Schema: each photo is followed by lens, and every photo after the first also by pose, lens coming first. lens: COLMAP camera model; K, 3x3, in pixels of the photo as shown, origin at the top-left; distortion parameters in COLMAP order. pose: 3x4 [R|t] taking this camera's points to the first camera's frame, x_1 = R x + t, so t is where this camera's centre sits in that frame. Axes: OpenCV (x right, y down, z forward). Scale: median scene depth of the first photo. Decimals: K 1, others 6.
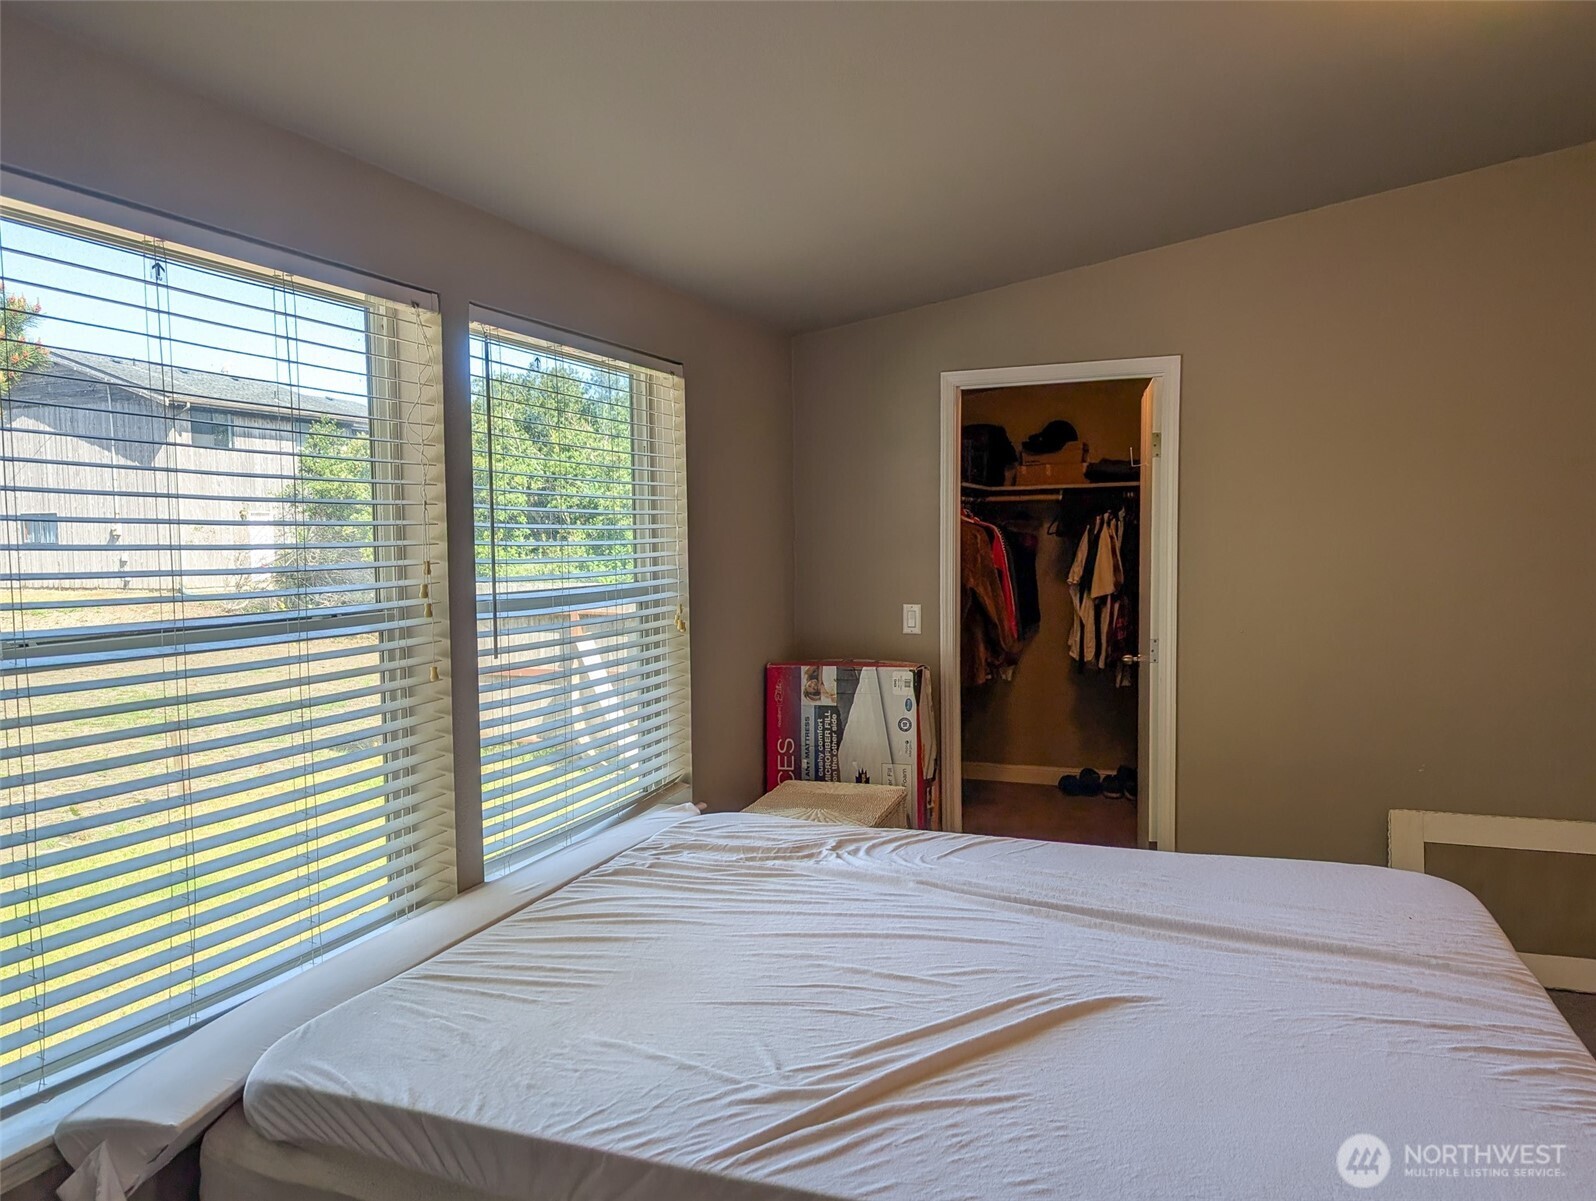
lens RADIAL K [[1201.5, 0, 782.2], [0, 1201.5, 600.3], [0, 0, 1]] dist [0.049606, -0.059740]
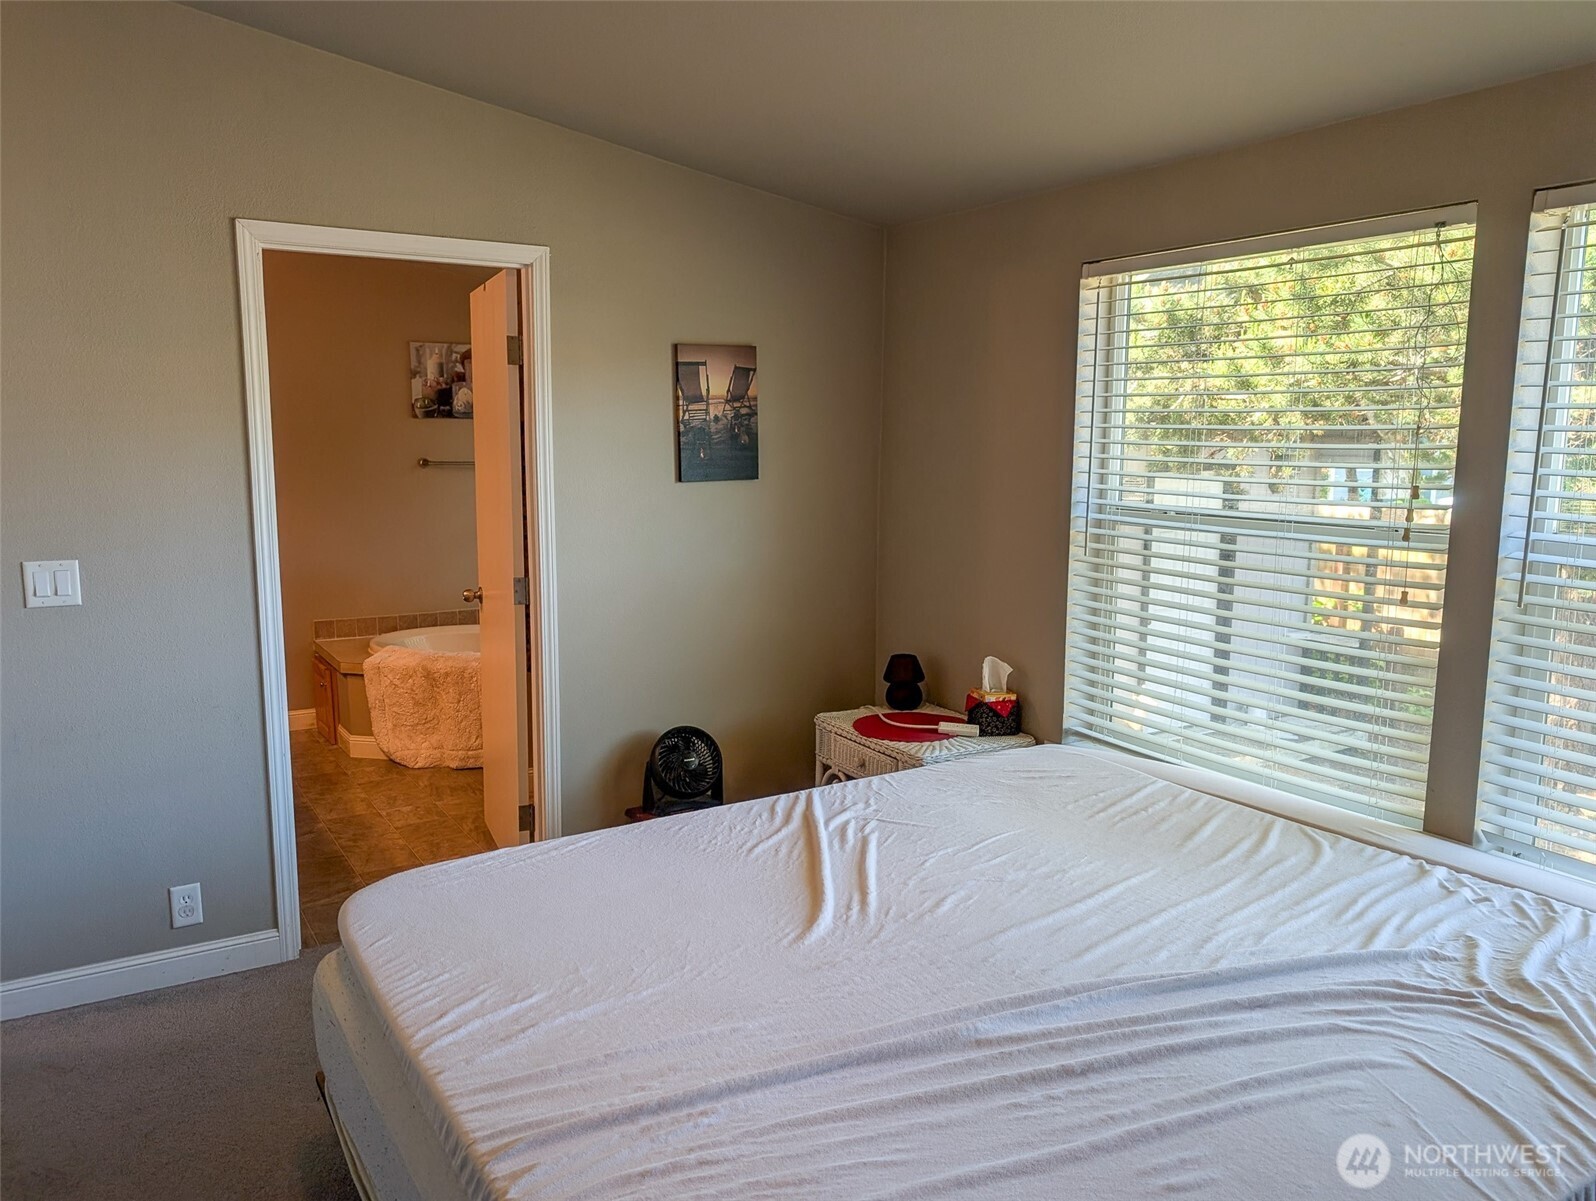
lens RADIAL K [[1201.5, 0, 782.2], [0, 1201.5, 600.3], [0, 0, 1]] dist [0.049606, -0.059740]
pose [[-0.612373, 0.122800, -0.780973, 0.809457], [-0.036773, 0.982369, 0.183302, -0.103119], [0.789713, 0.140968, -0.597061, 1.181262]]
